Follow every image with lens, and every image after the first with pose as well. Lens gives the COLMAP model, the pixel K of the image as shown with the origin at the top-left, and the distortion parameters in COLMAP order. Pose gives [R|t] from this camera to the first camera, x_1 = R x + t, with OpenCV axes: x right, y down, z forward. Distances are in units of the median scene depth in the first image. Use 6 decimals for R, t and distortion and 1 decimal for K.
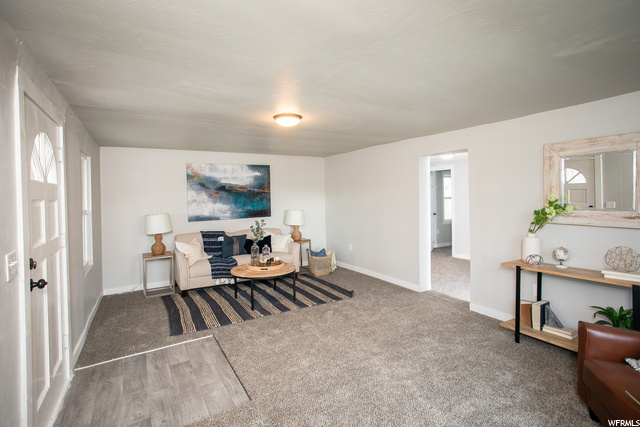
lens RADIAL K [[303.4, 0, 309.2], [0, 303.4, 211.6], [0, 0, 1]] dist [0.031358, 0.000267]
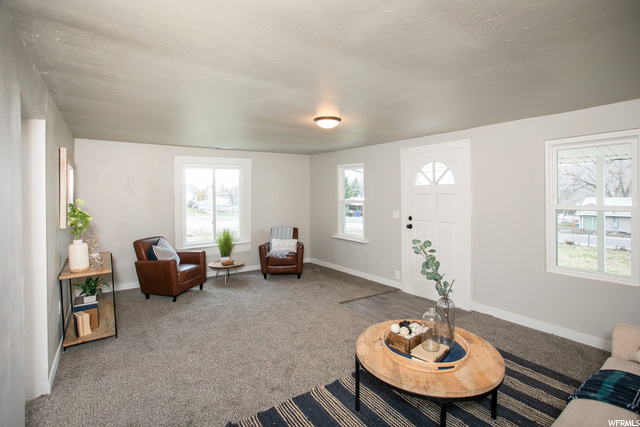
lens RADIAL K [[318.5, 0, 325.4], [0, 318.5, 195.9], [0, 0, 1]] dist [-0.038969, 0.000329]
pose [[-0.992160, 0.023878, -0.122669, 0.042365], [0.016260, 0.997898, 0.062732, -0.059280], [0.123909, 0.060246, -0.990463, 1.124275]]
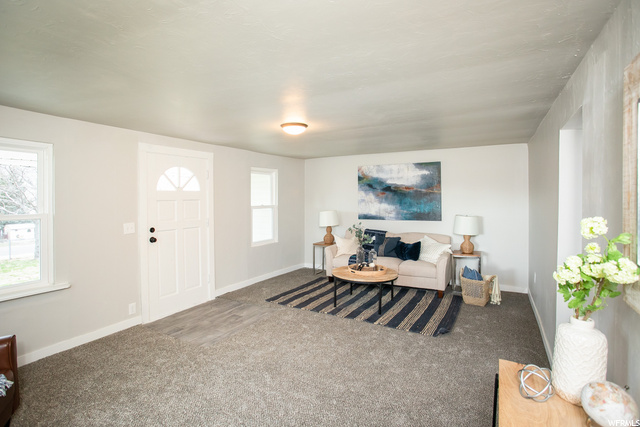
lens RADIAL K [[318.5, 0, 325.4], [0, 318.5, 195.9], [0, 0, 1]] dist [-0.038969, 0.000329]
pose [[0.527356, 0.016404, -0.849486, 0.503618], [-0.051737, 0.998578, -0.012835, -0.028571], [0.848068, 0.050718, 0.527455, 0.271476]]
